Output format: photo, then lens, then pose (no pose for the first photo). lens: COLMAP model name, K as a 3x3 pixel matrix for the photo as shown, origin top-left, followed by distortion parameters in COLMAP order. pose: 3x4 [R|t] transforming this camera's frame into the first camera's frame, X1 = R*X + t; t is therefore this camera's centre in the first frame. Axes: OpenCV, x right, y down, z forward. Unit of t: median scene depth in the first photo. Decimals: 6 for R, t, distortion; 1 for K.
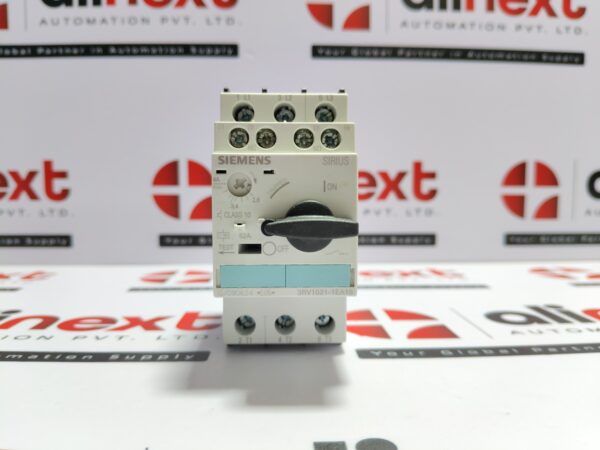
lens RADIAL K [[490.7, 0, 297.4], [0, 490.7, 226.6], [0, 0, 1]] dist [-0.035520, -0.032400]
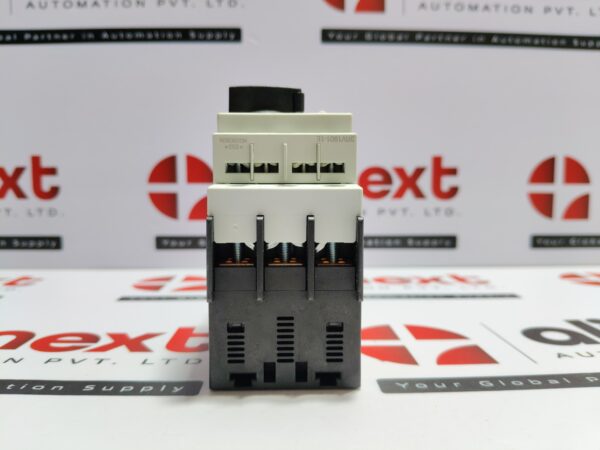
lens RADIAL K [[464.3, 0, 298.1], [0, 464.3, 227.1], [0, 0, 1]] dist [-0.043354, -0.015313]
pose [[0.999935, 0.001005, -0.011388, -0.004282], [-0.000859, 0.999917, 0.012879, -0.011904], [0.011400, -0.012869, 0.999852, 0.133076]]
